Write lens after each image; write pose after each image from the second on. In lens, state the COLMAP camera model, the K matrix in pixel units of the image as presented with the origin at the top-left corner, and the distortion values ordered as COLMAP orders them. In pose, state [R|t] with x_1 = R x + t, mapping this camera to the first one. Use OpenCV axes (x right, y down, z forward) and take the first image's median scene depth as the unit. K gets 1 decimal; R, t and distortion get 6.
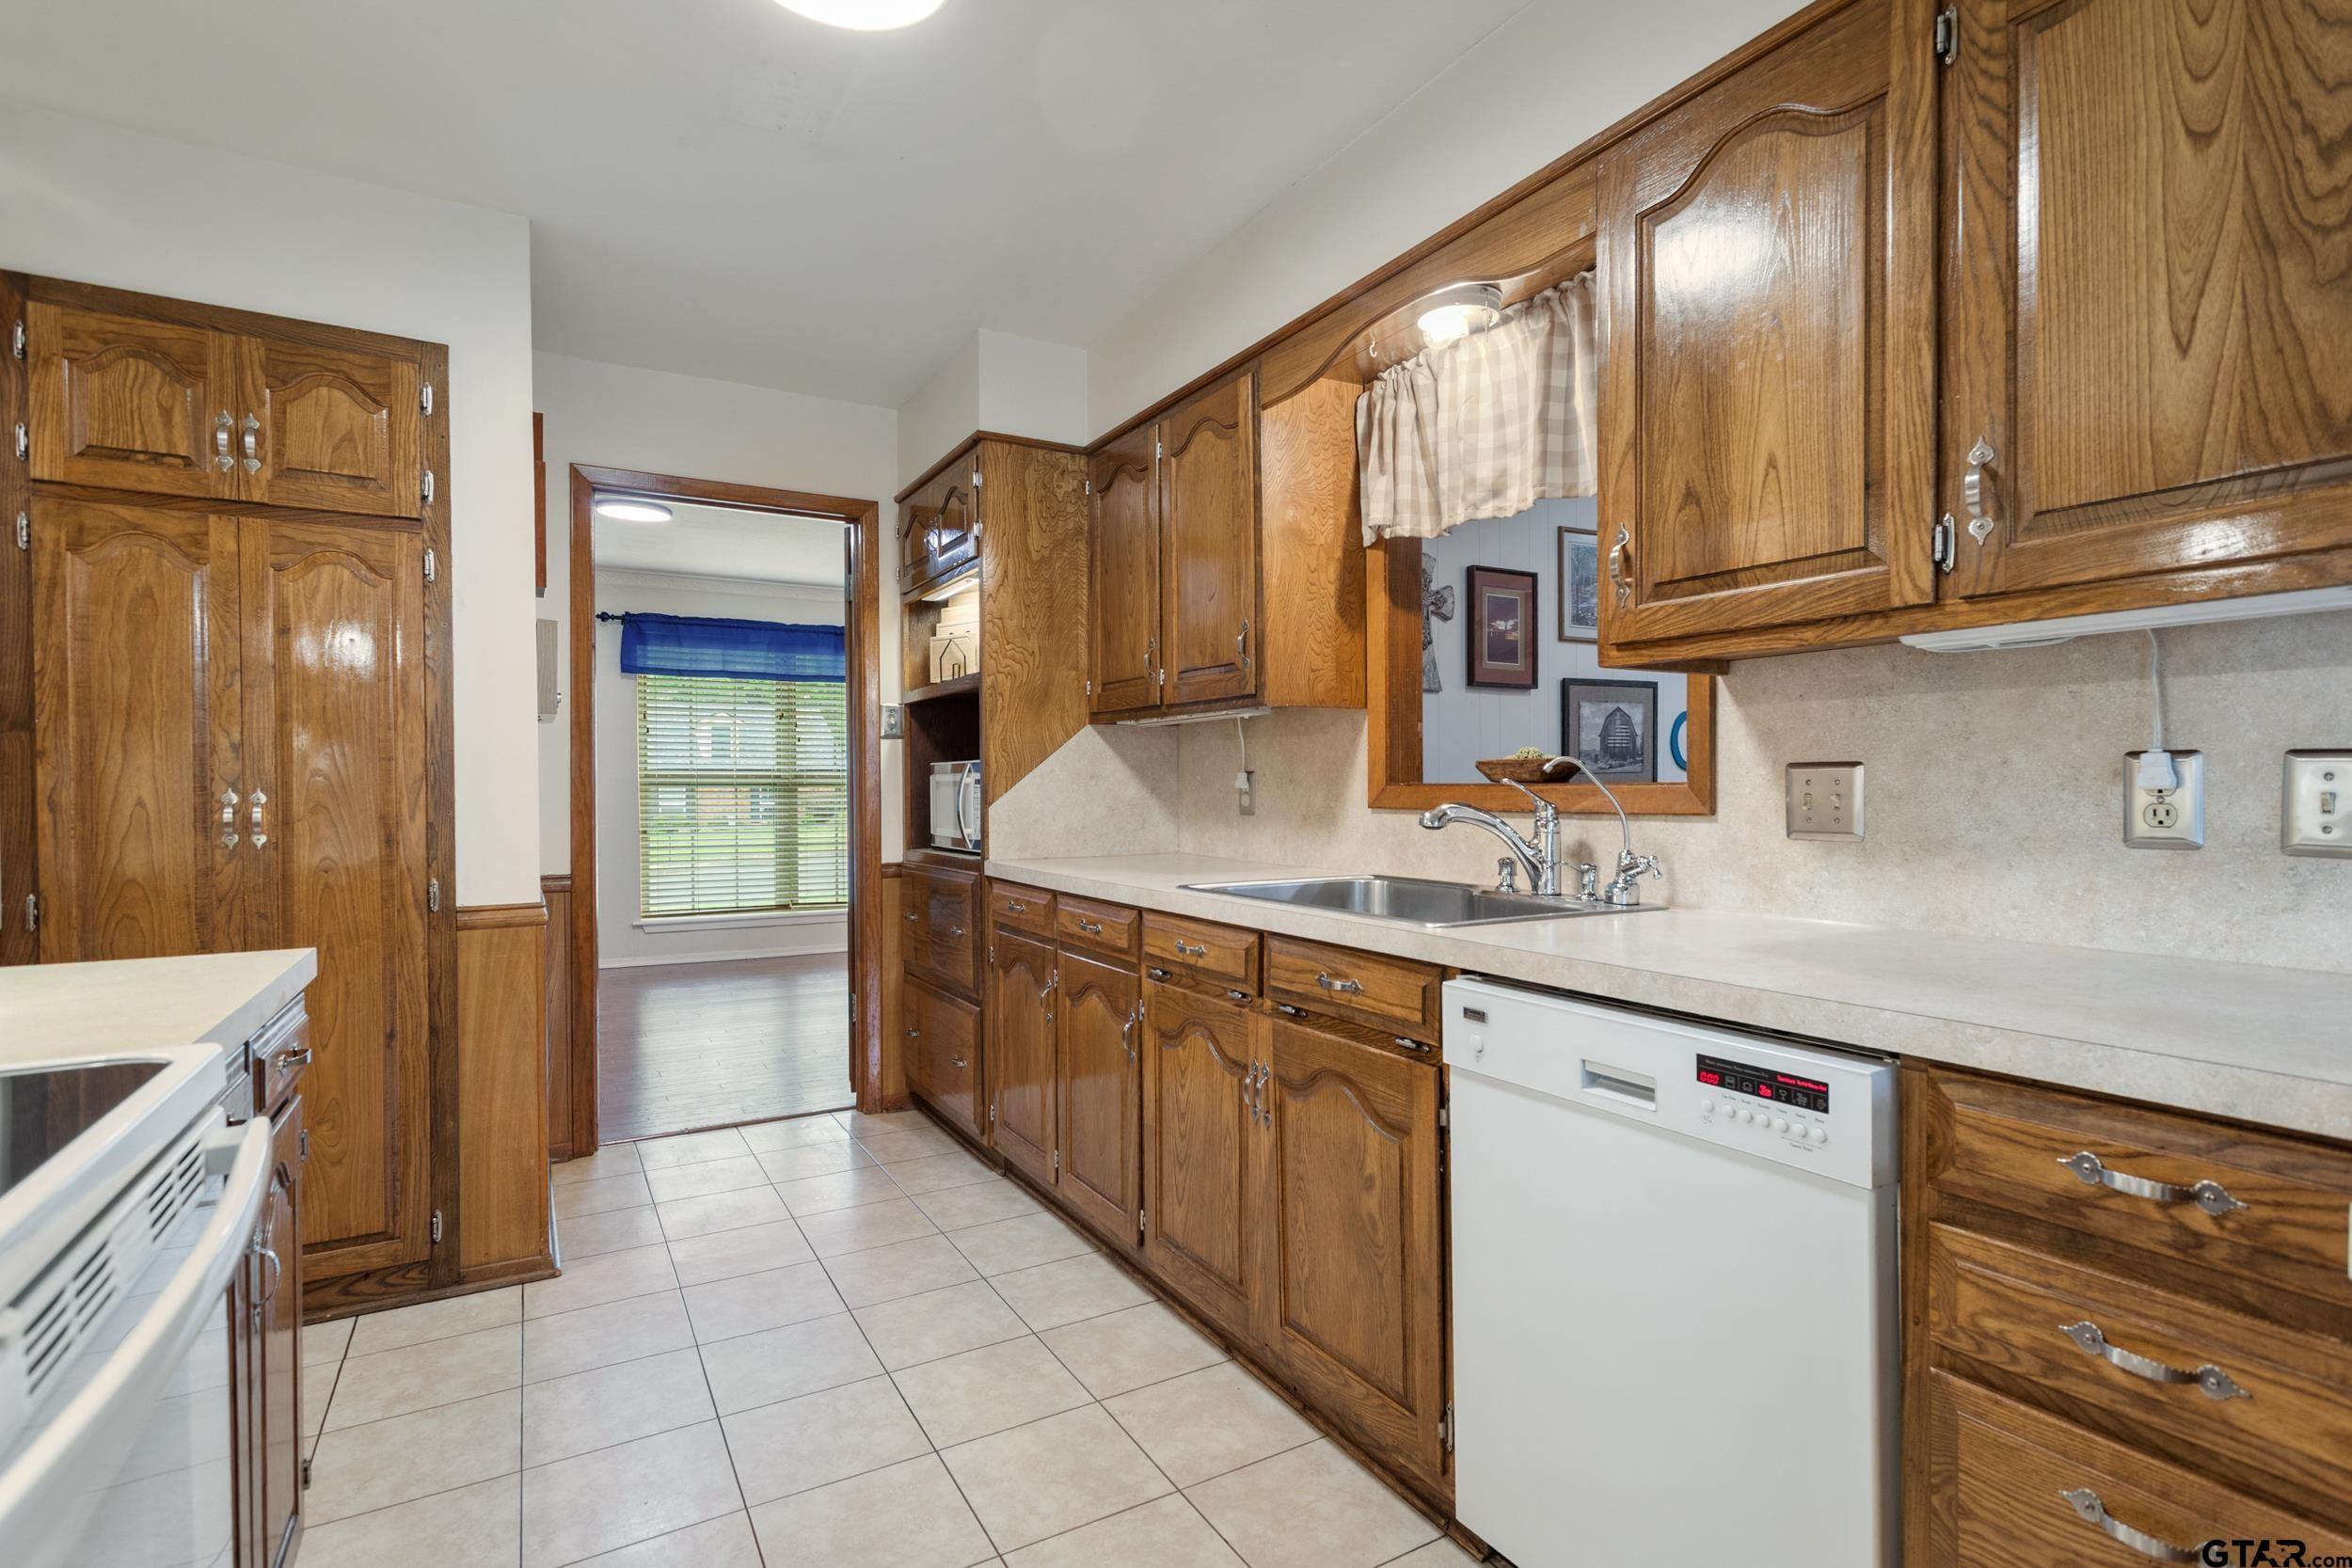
lens RADIAL K [[1131.8, 0, 1162.4], [0, 1131.8, 799.6], [0, 0, 1]] dist [0.000282, 0.002028]
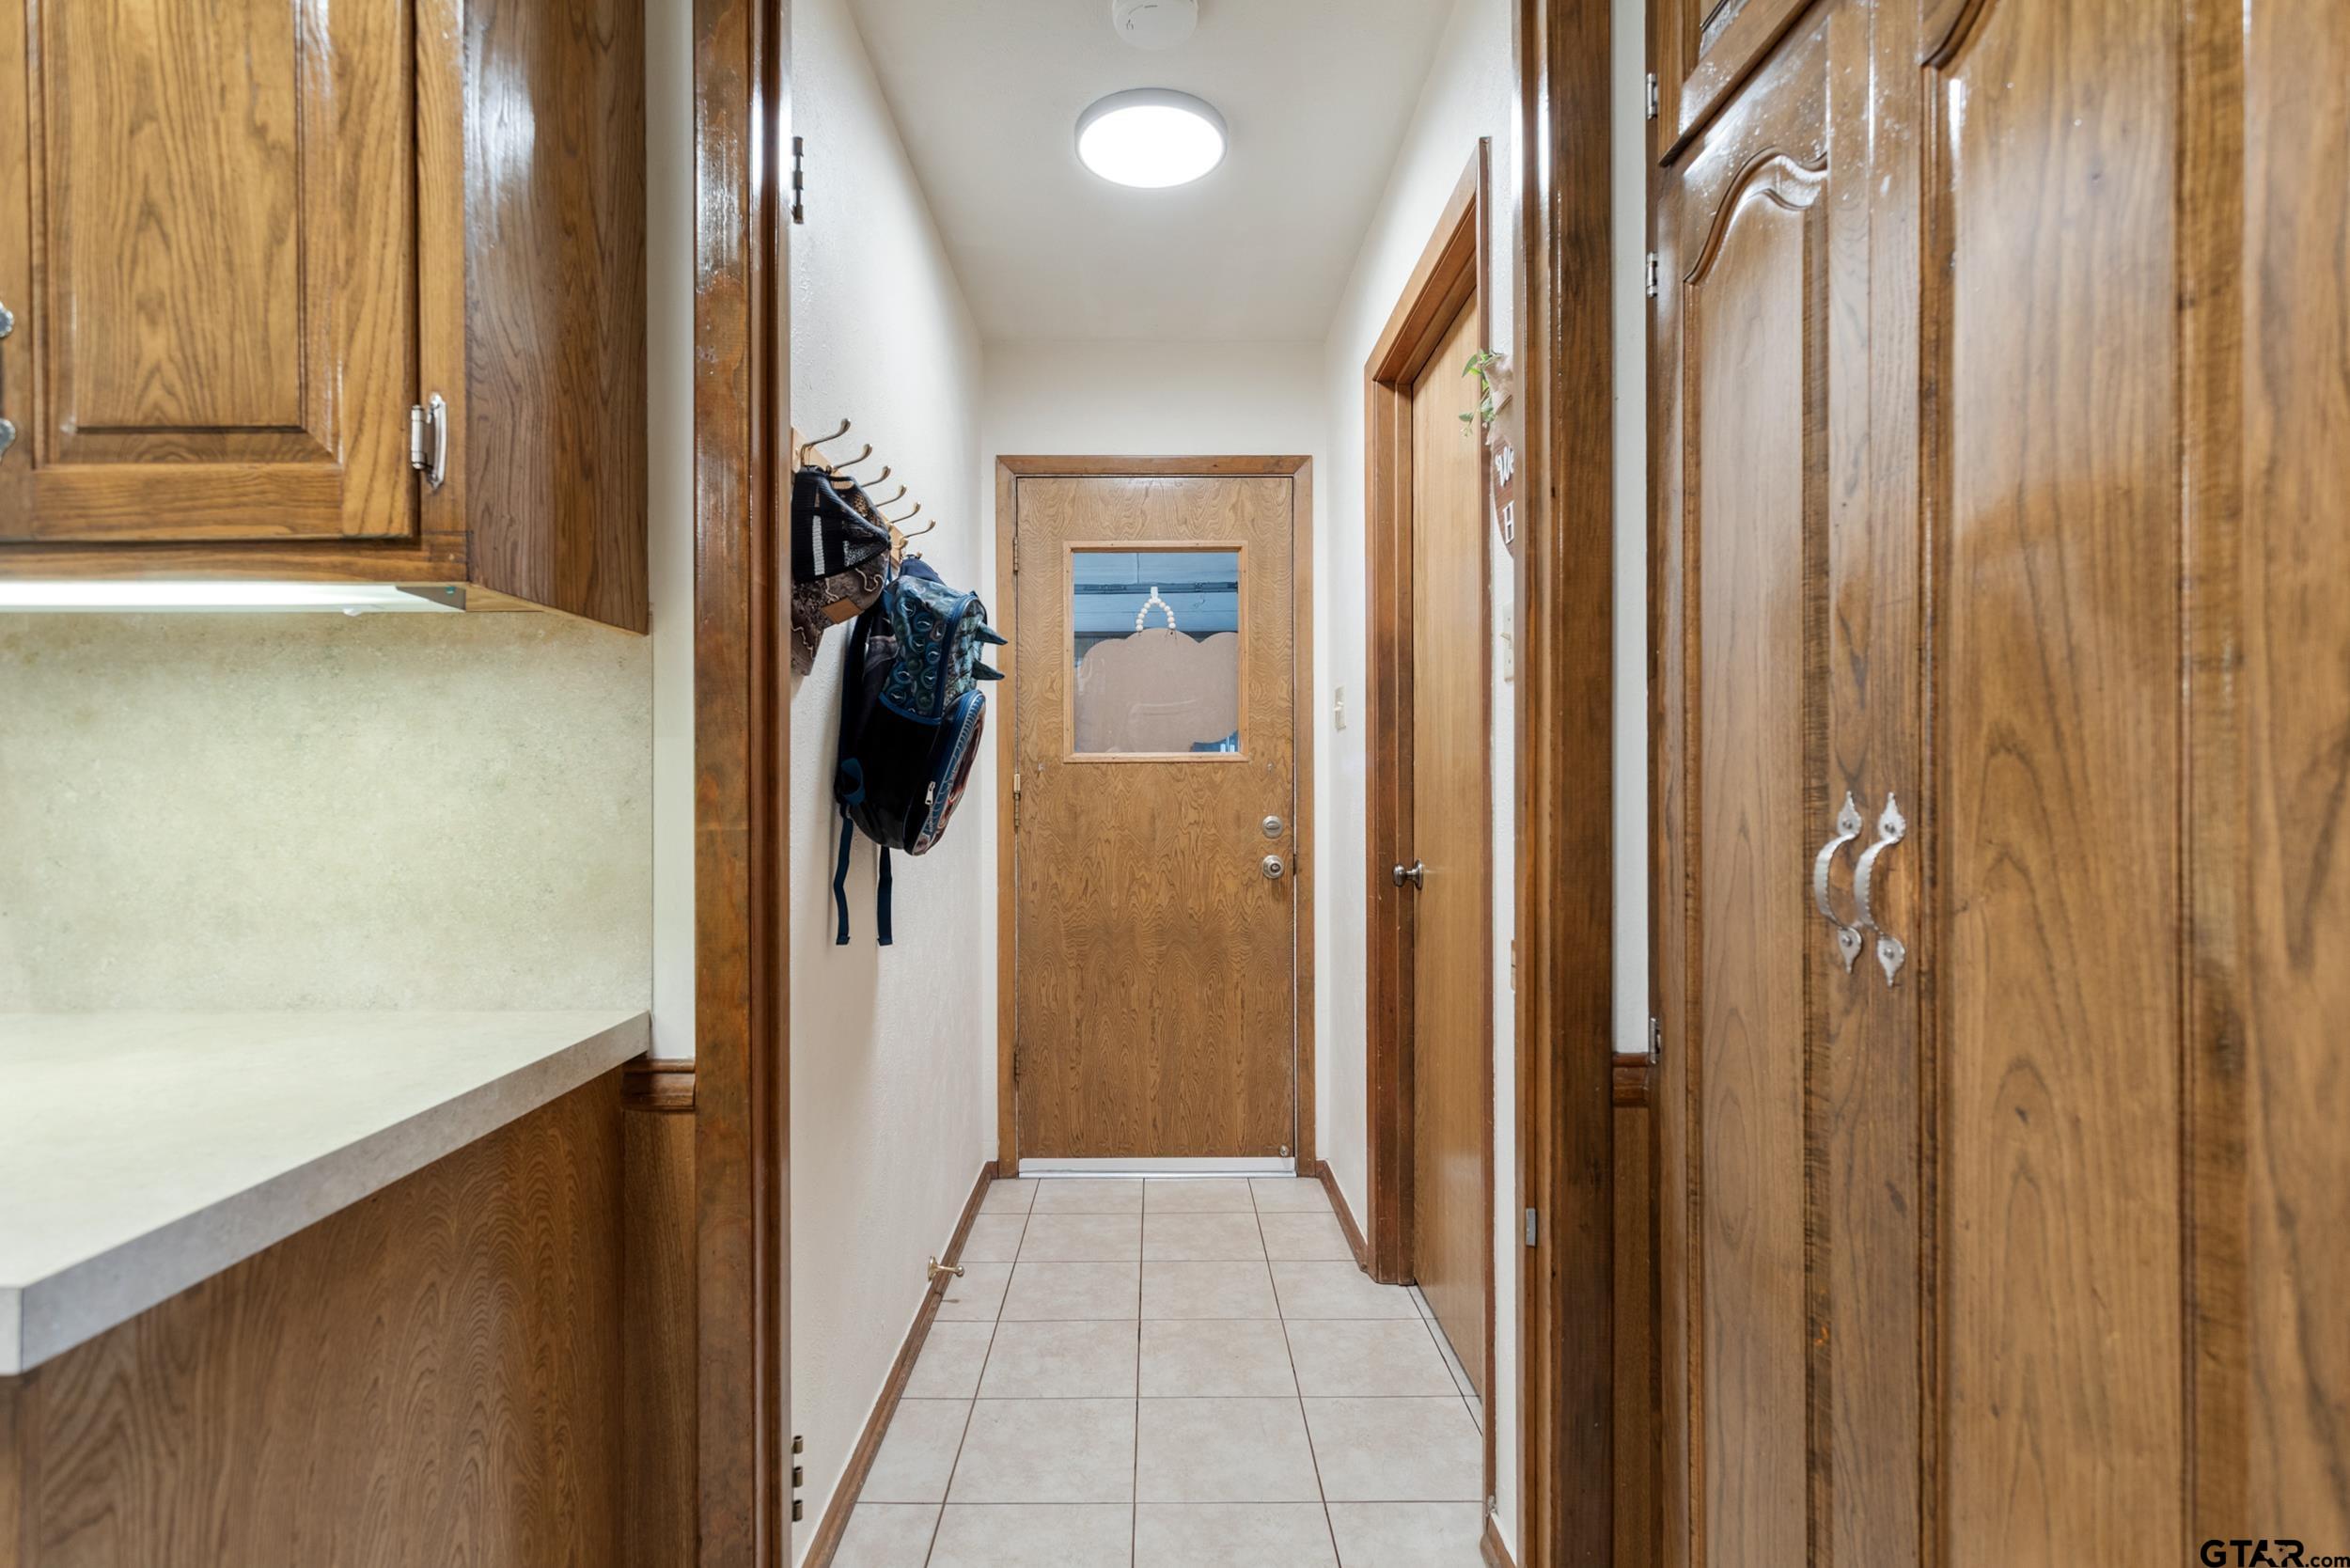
lens RADIAL K [[1131.0, 0, 1178.9], [0, 1131.0, 784.9], [0, 0, 1]] dist [0.000282, 0.002028]
pose [[-0.504888, -0.004019, -0.863176, -0.398425], [-0.013377, 0.999906, 0.003169, -0.010105], [0.863081, 0.013146, -0.504894, 0.929786]]
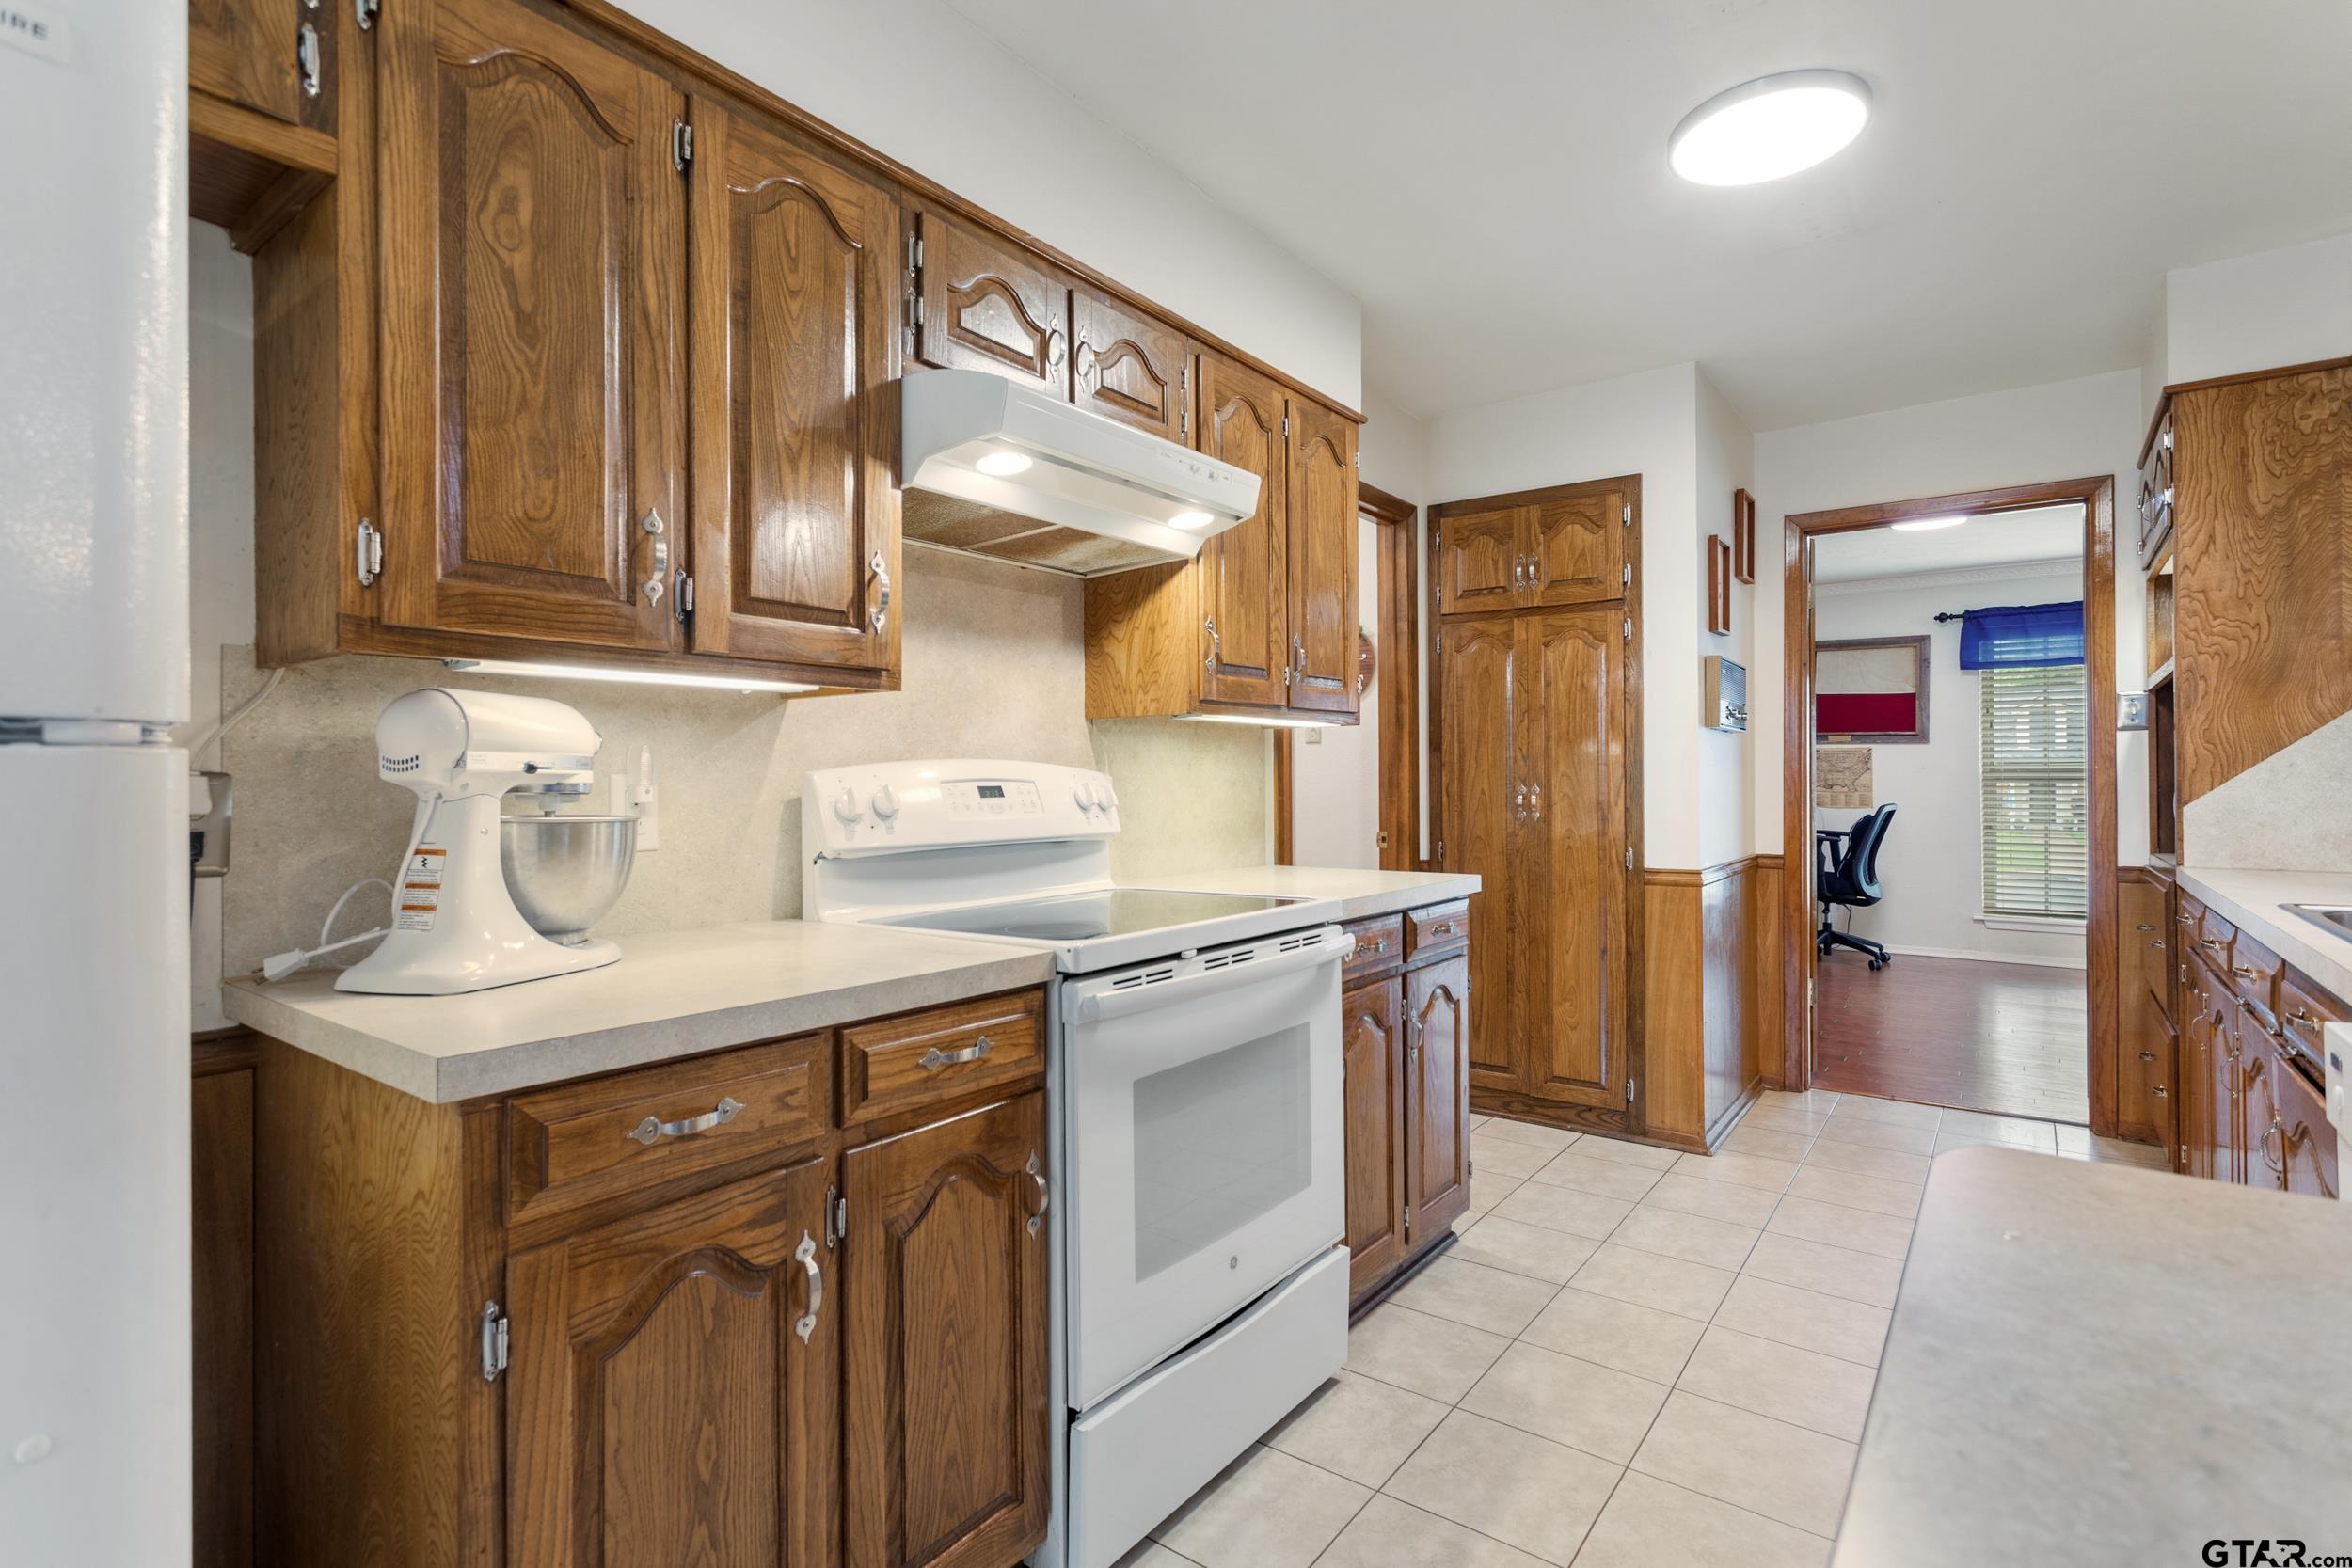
lens RADIAL K [[1131.8, 0, 1190.6], [0, 1131.8, 768.6], [0, 0, 1]] dist [0.000282, 0.002028]
pose [[0.391719, -0.009038, -0.920041, 0.460295], [-0.011049, 0.999833, -0.014526, -0.002229], [0.920019, 0.015856, 0.391554, -0.075634]]
